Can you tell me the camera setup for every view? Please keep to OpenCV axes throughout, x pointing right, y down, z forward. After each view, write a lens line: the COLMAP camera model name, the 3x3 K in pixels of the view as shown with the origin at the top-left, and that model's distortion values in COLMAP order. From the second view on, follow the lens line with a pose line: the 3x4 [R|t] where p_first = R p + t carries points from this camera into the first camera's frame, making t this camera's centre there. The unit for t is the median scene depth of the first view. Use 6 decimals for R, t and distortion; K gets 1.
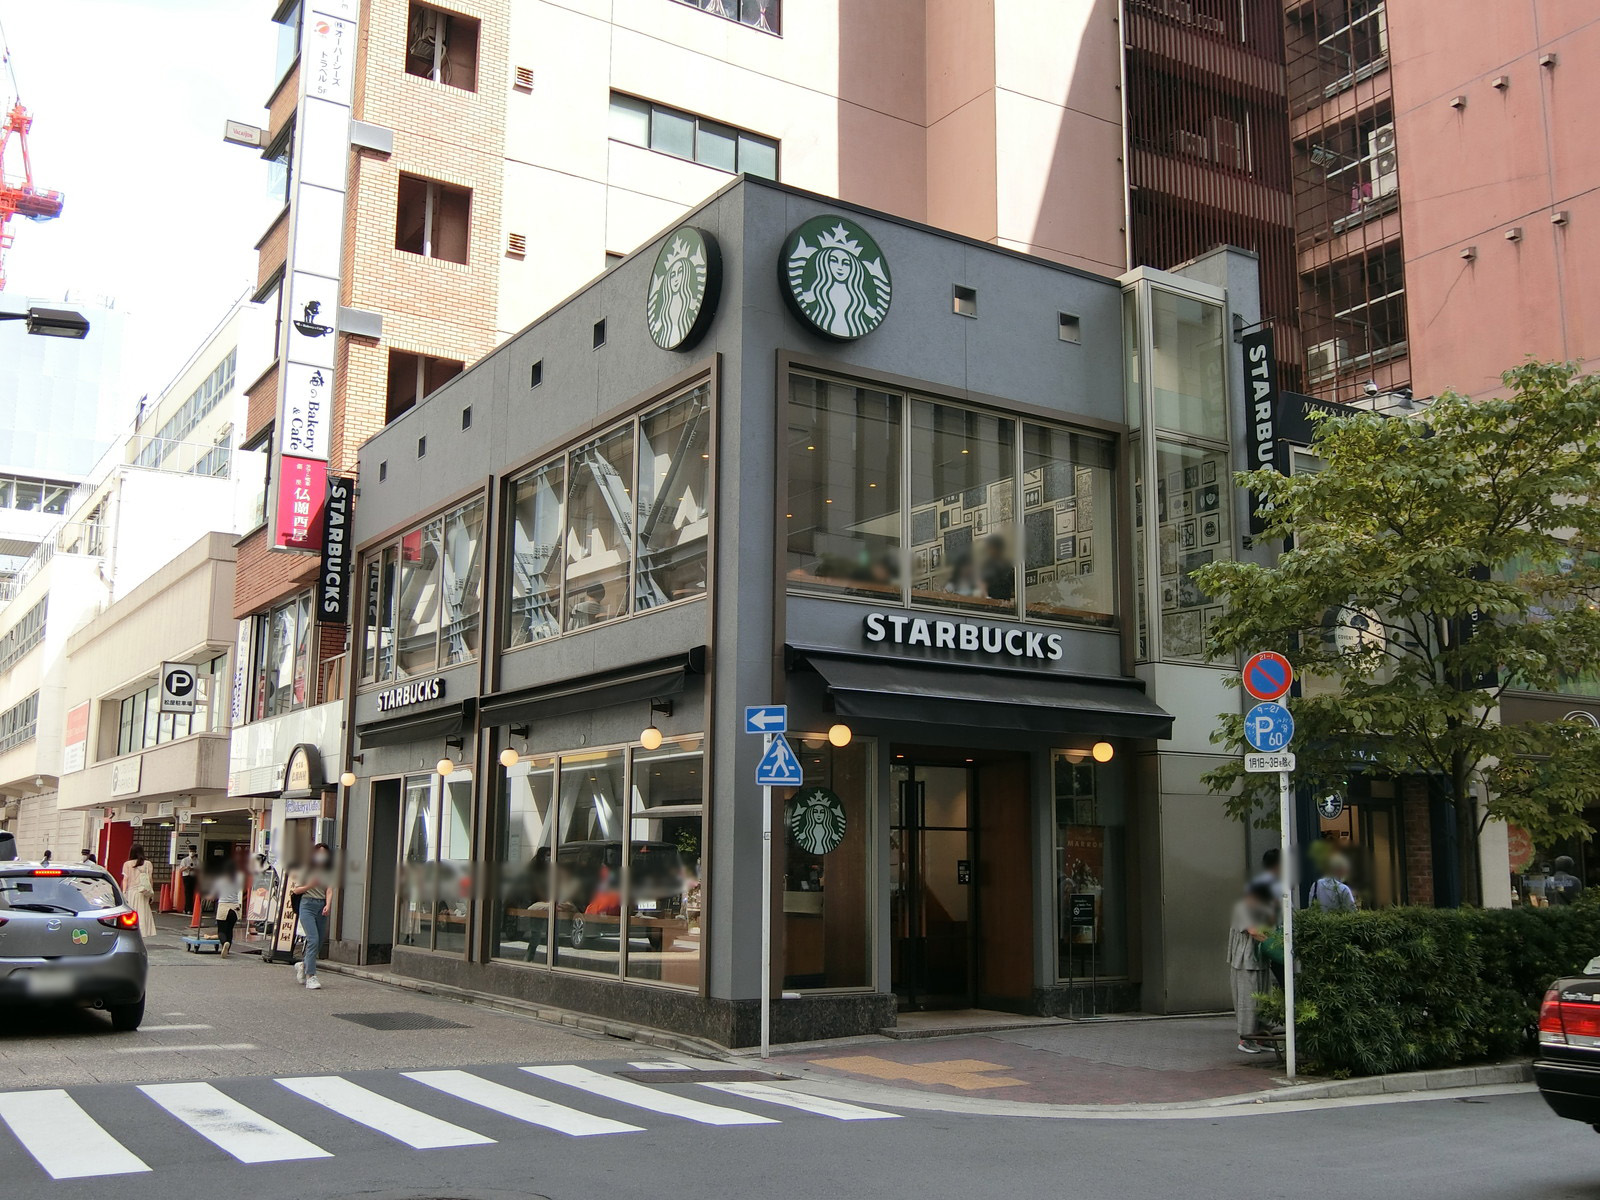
lens RADIAL K [[1560.2, 0, 800.0], [0, 1560.2, 600.0], [0, 0, 1]] dist [-0.011276, -0.008417]
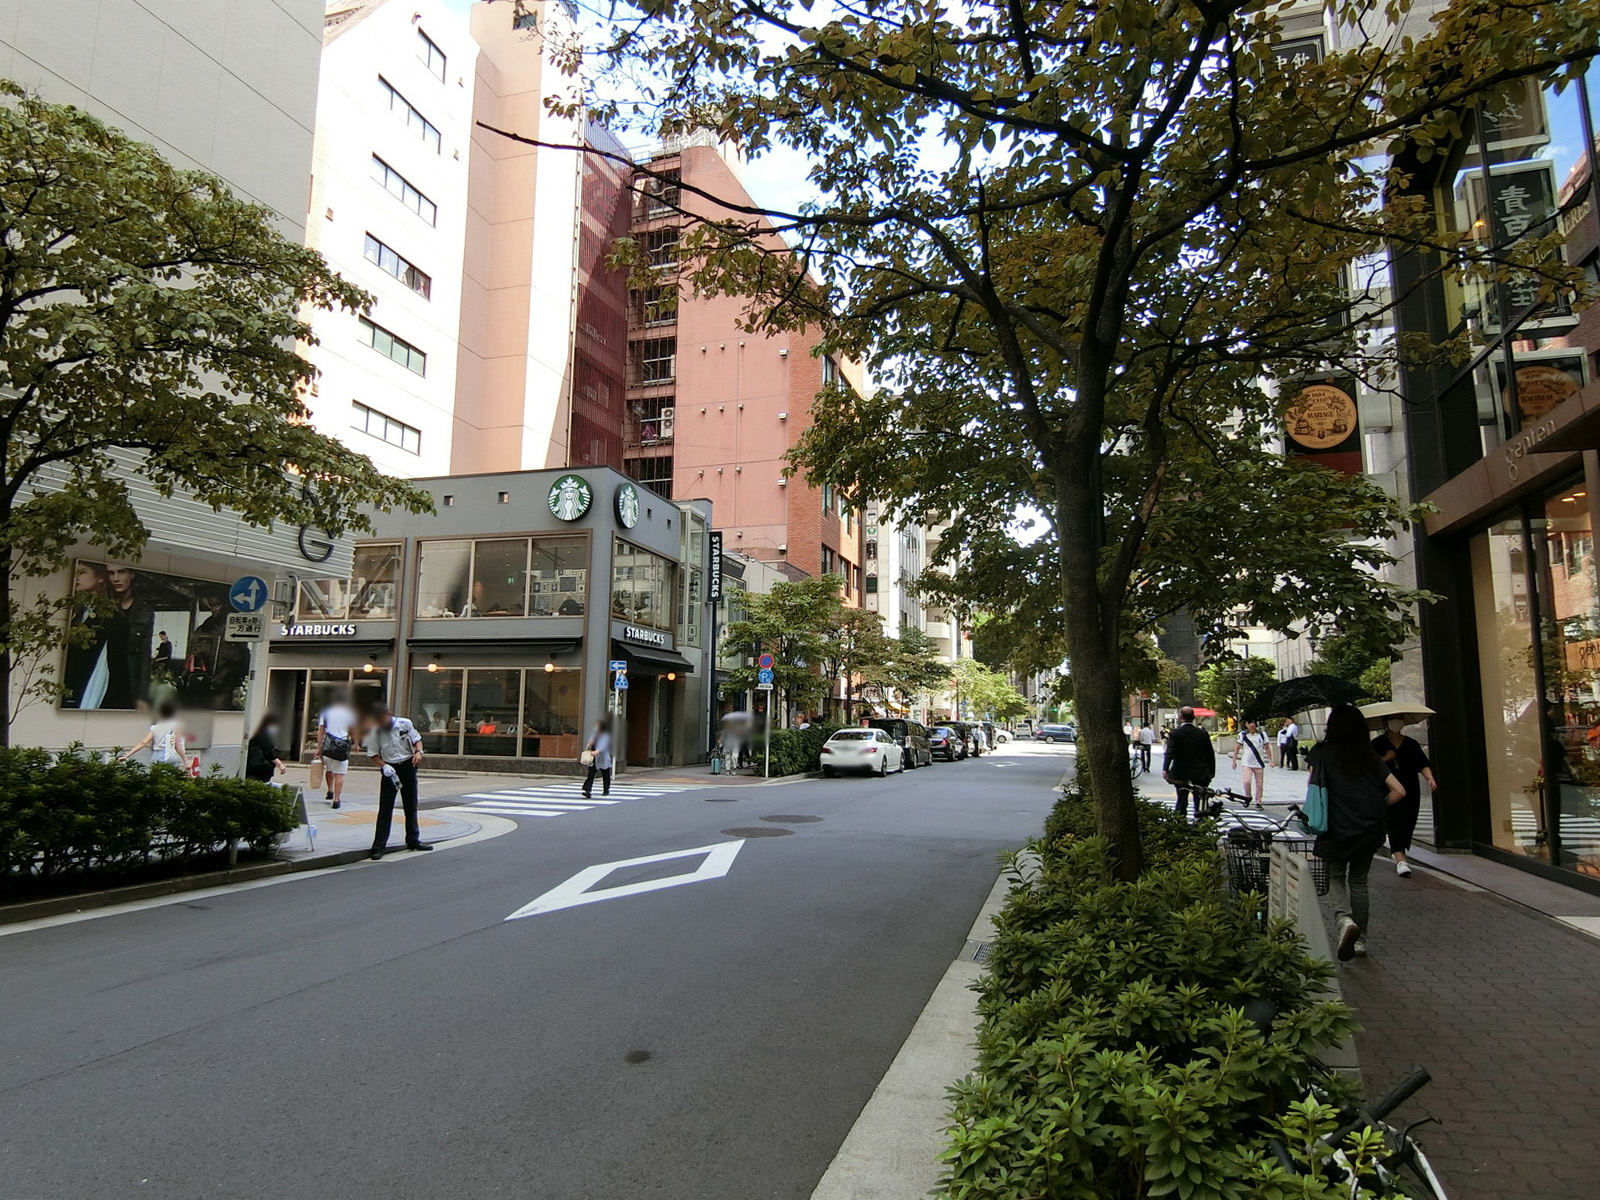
lens RADIAL K [[908.8, 0, 800.0], [0, 908.8, 600.0], [0, 0, 1]] dist [-0.024274, 0.002967]
pose [[0.737164, 0.086081, 0.670208, -0.703908], [-0.119010, 0.992887, 0.003374, -0.070719], [-0.665150, -0.082249, 0.742166, -0.358545]]
